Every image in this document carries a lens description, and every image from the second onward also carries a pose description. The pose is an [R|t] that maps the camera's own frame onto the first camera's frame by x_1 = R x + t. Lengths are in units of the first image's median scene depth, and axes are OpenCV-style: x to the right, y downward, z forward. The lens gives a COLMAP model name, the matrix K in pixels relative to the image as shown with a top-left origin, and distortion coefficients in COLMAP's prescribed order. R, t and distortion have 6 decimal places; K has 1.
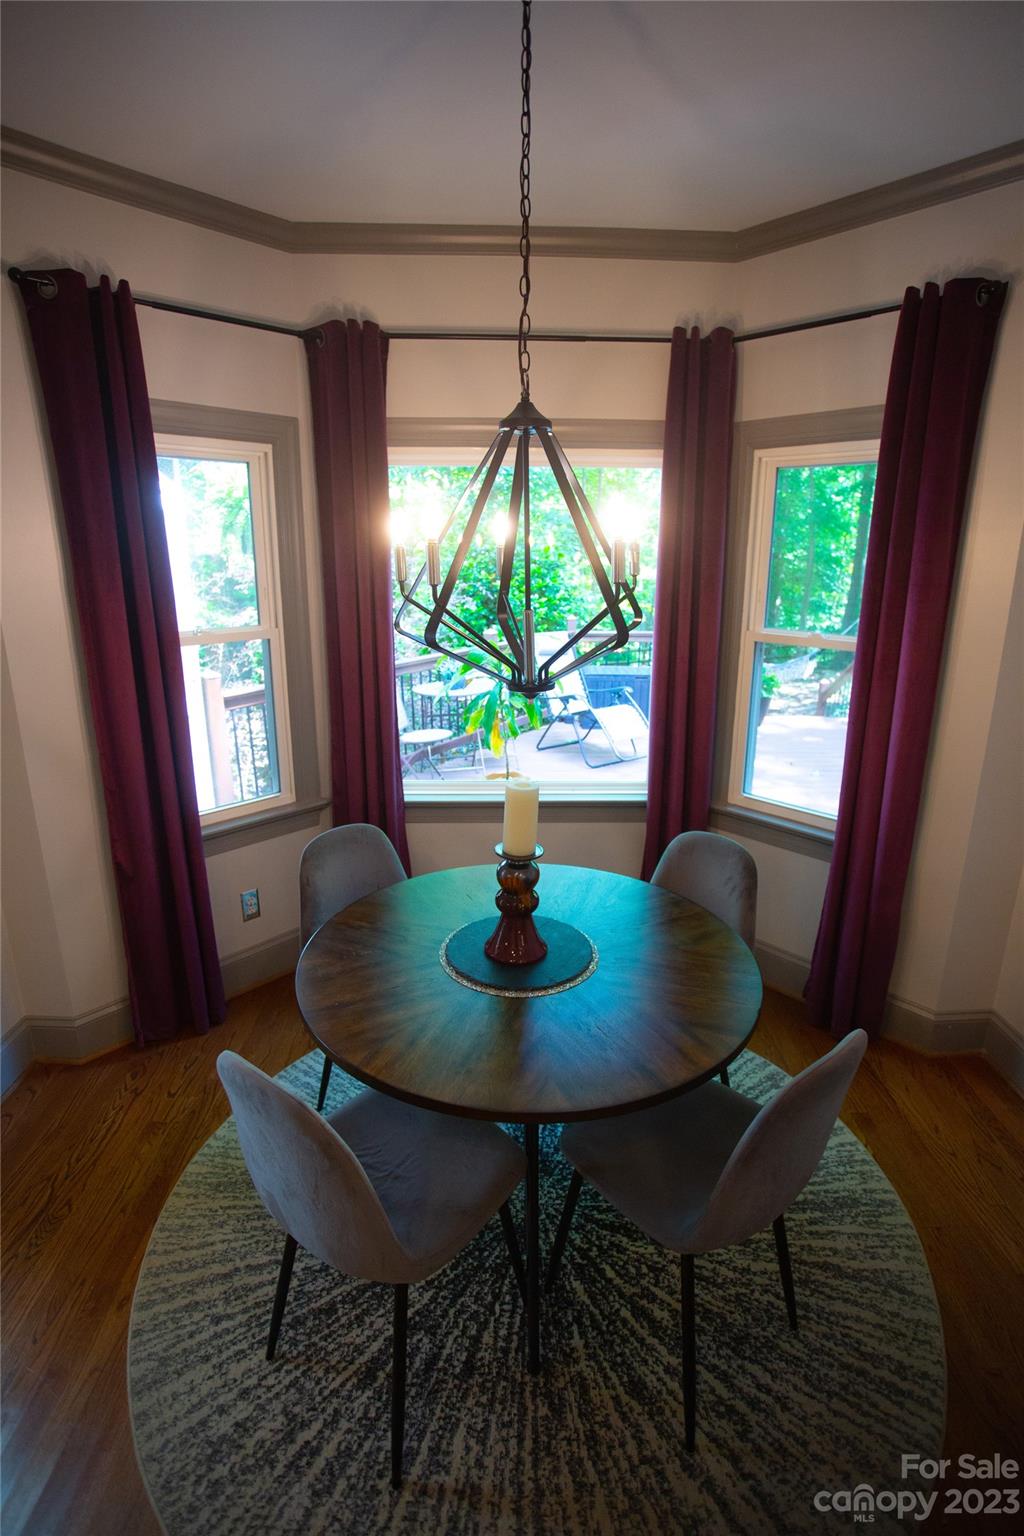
lens RADIAL K [[750.7, 0, 512.0], [0, 750.7, 768.0], [0, 0, 1]] dist [-0.077200, 0.034606]
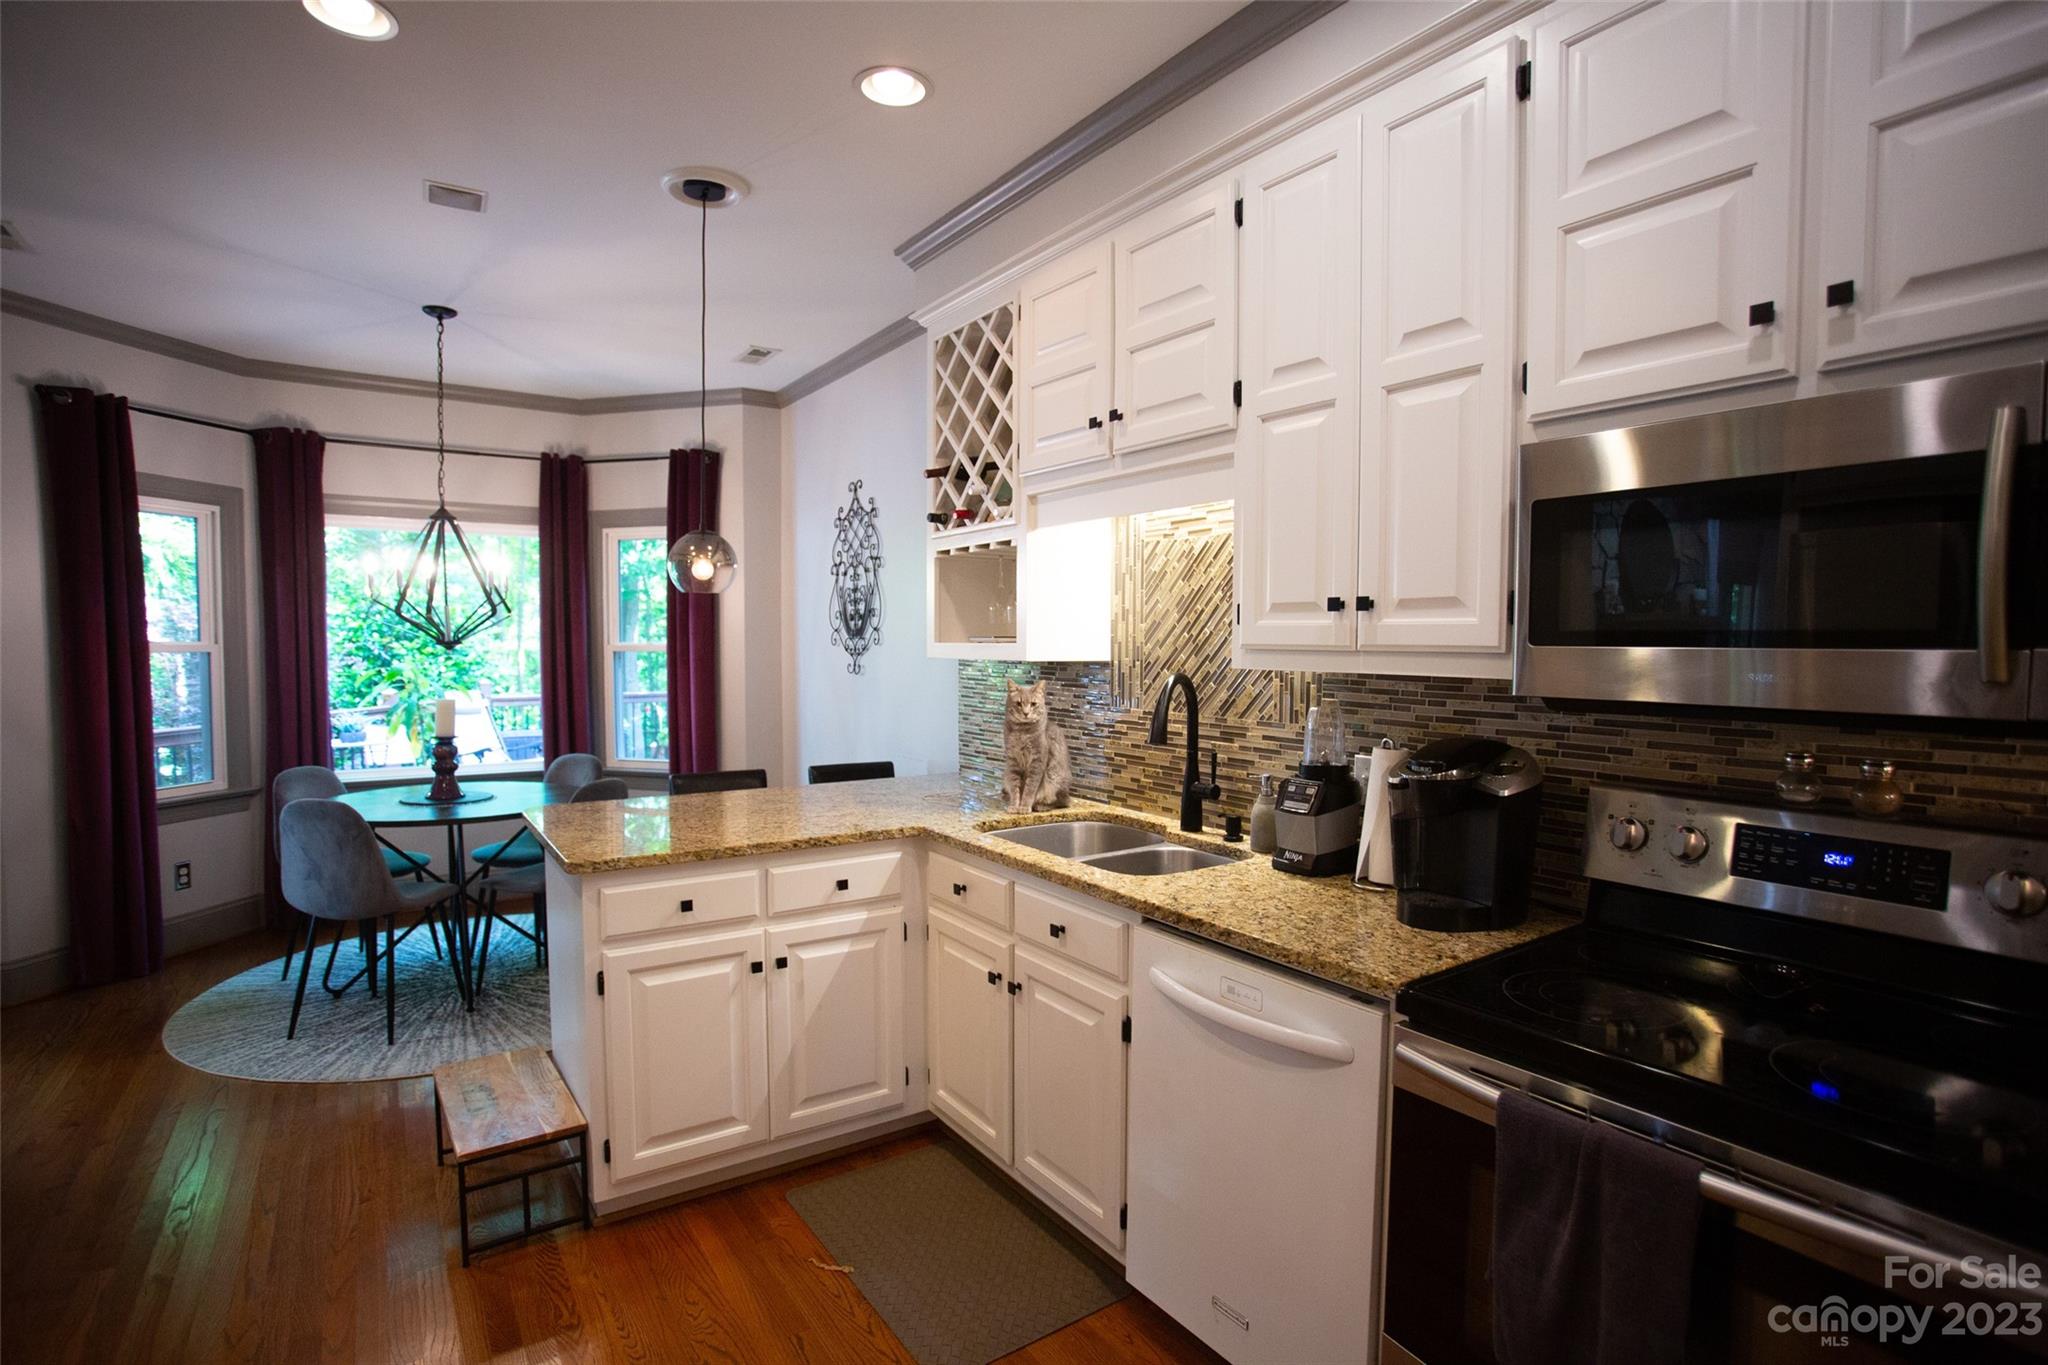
lens RADIAL K [[1000.9, 0, 1026.8], [0, 1000.9, 691.7], [0, 0, 1]] dist [-0.077200, 0.034606]
pose [[0.838309, -0.028270, 0.544461, -0.065519], [0.151526, 0.971390, -0.182868, 0.447057], [-0.523715, 0.235800, 0.818609, -1.168406]]
